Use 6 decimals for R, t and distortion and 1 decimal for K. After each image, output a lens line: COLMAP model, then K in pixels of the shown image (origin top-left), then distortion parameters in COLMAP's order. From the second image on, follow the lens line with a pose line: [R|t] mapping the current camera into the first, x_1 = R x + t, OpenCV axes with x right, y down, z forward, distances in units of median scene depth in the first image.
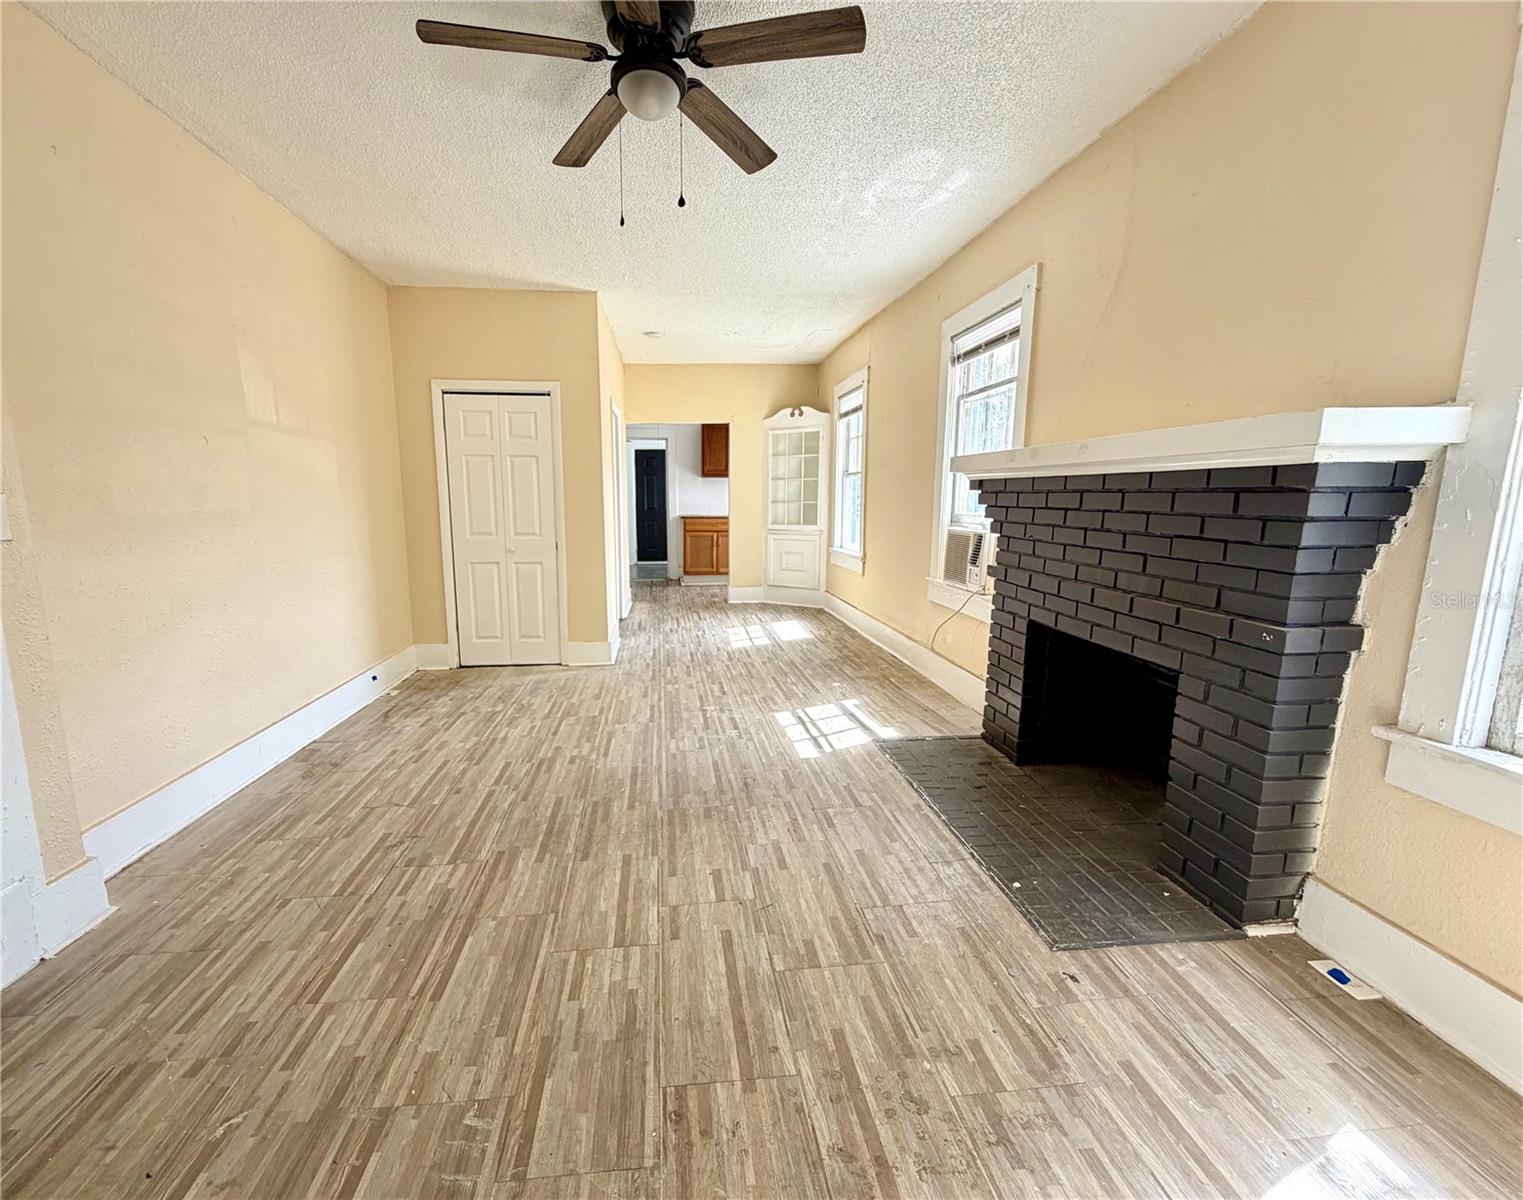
lens RADIAL K [[649.0, 0, 754.7], [0, 649.0, 606.1], [0, 0, 1]] dist [-0.010697, 0.000056]
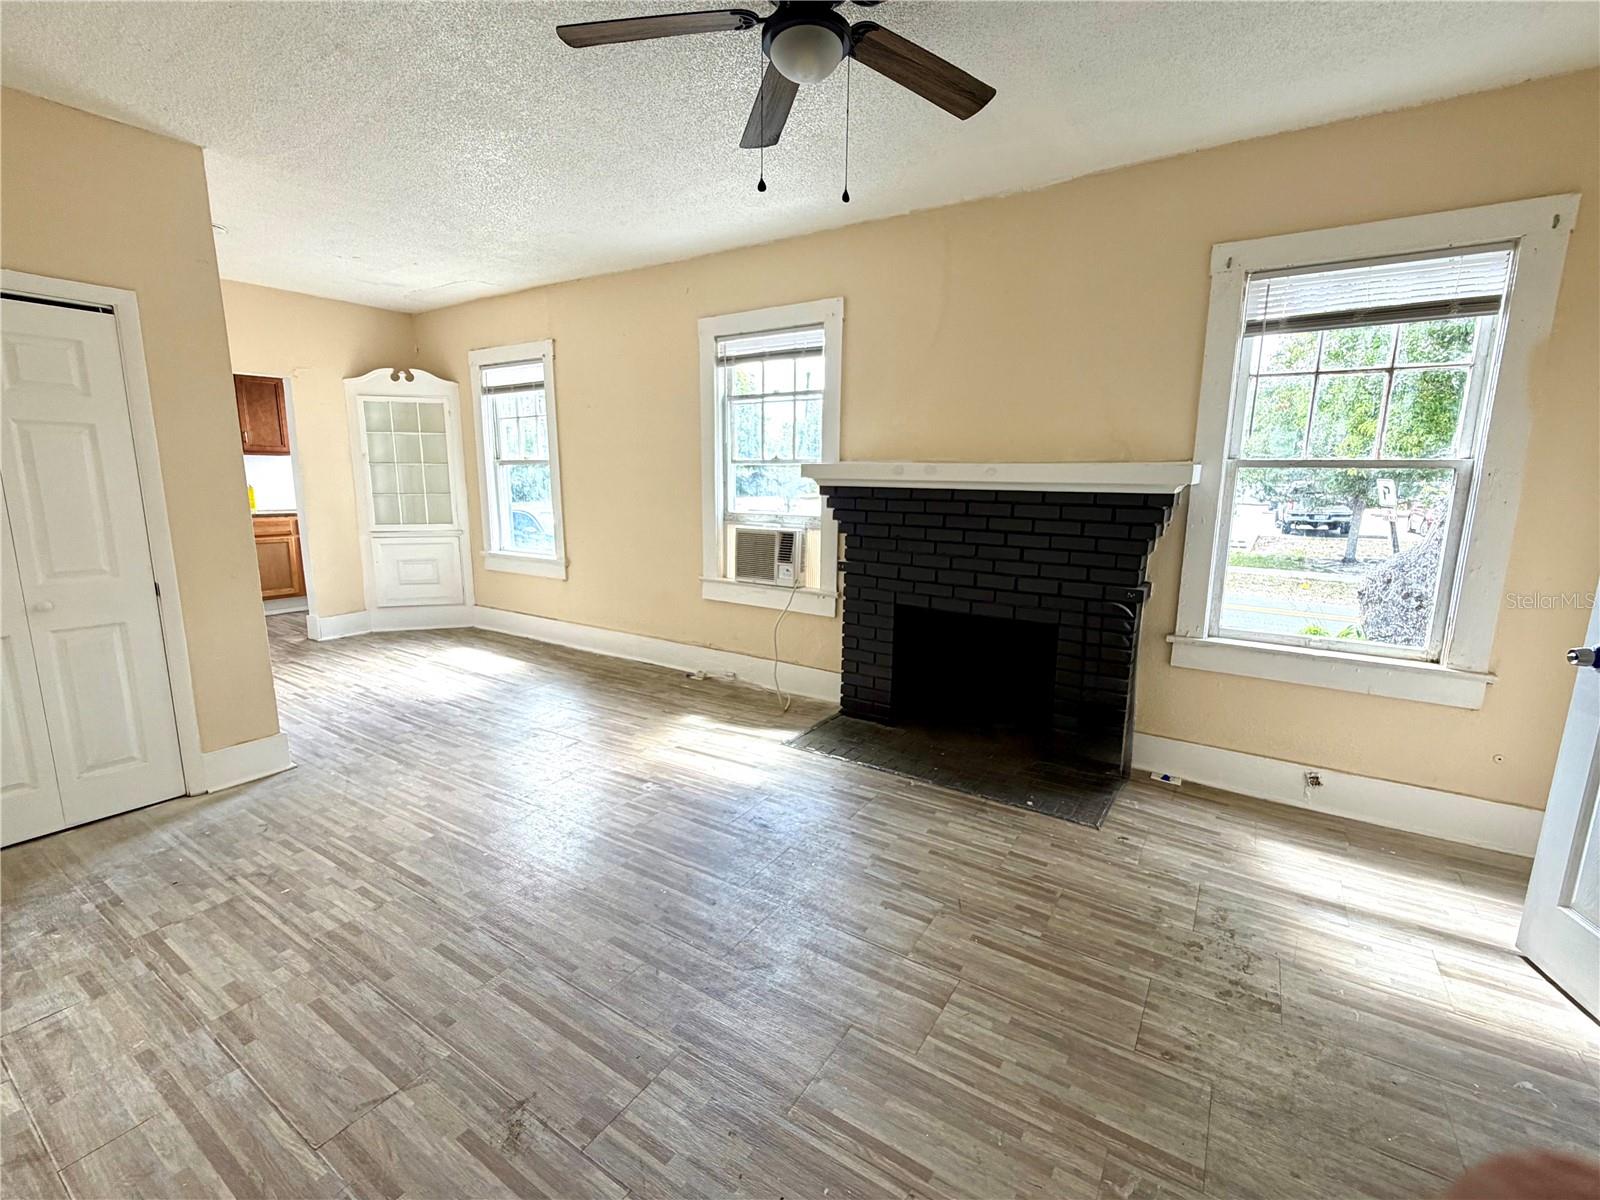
lens RADIAL K [[696.9, 0, 798.2], [0, 696.9, 598.3], [0, 0, 1]] dist [0.002385, -0.000586]
pose [[0.630877, -0.129242, 0.765043, -0.524155], [0.117080, 0.990596, 0.070799, -0.079880], [-0.766999, 0.044906, 0.640076, 0.243321]]
